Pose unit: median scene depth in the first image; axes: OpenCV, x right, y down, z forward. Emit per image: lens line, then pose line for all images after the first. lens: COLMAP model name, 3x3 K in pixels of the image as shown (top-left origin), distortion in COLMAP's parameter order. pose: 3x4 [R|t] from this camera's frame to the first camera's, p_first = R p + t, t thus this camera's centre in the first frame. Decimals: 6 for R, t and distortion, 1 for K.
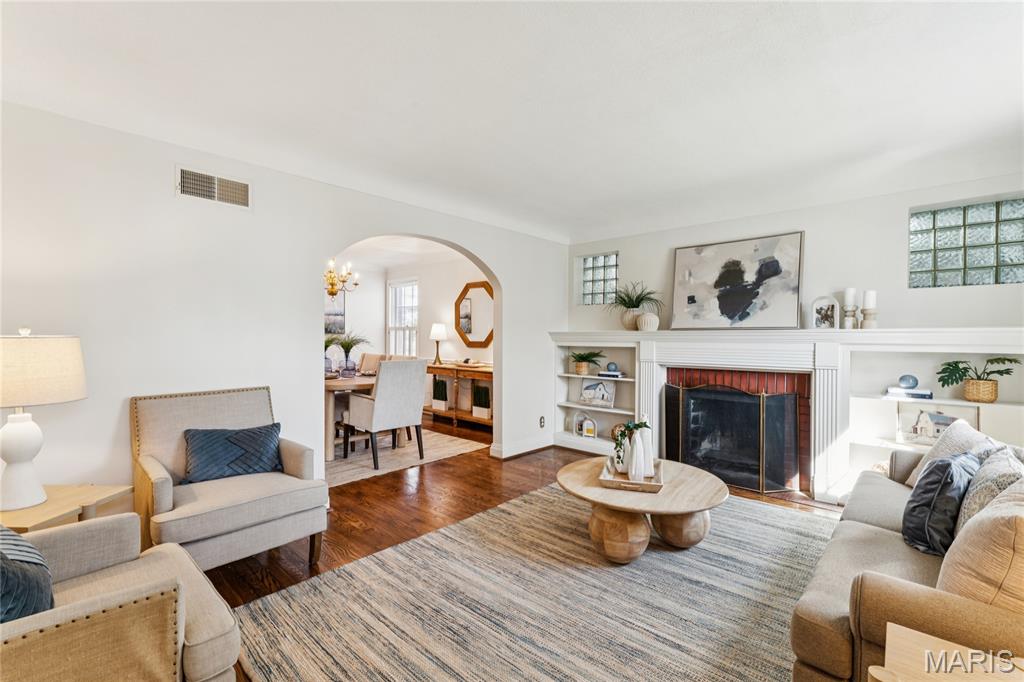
lens RADIAL K [[450.1, 0, 515.9], [0, 450.1, 338.6], [0, 0, 1]] dist [-0.004699, -0.000609]
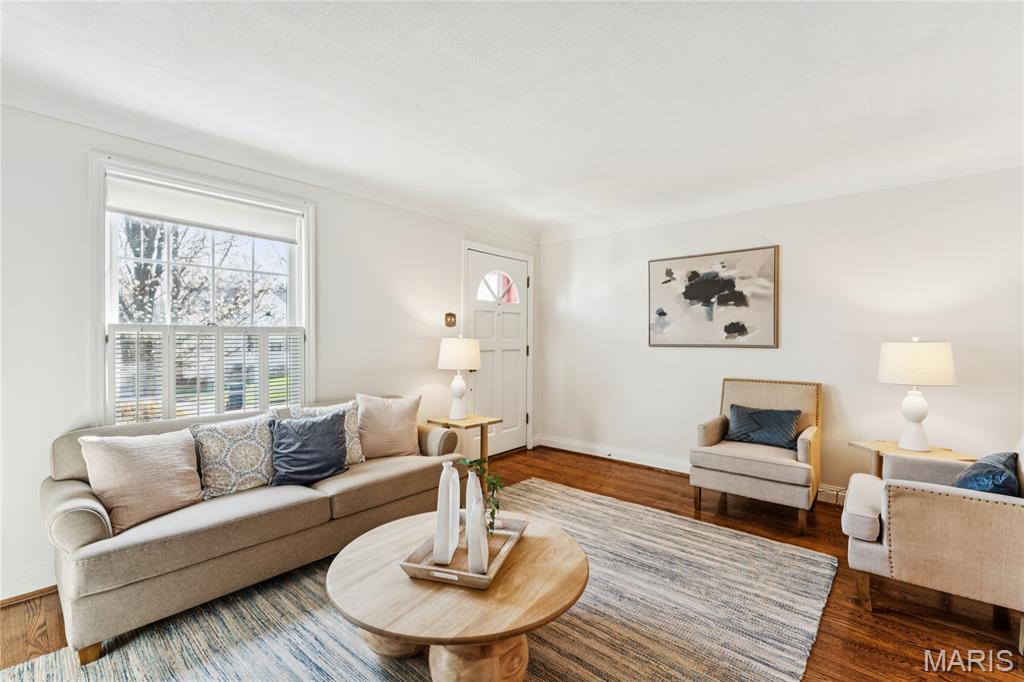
lens RADIAL K [[450.1, 0, 515.0], [0, 450.1, 343.5], [0, 0, 1]] dist [-0.004699, -0.000609]
pose [[-0.999823, -0.003273, -0.018552, 0.242814], [-0.003402, 0.999970, 0.006928, -0.002781], [0.018529, 0.006990, -0.999804, 1.930809]]
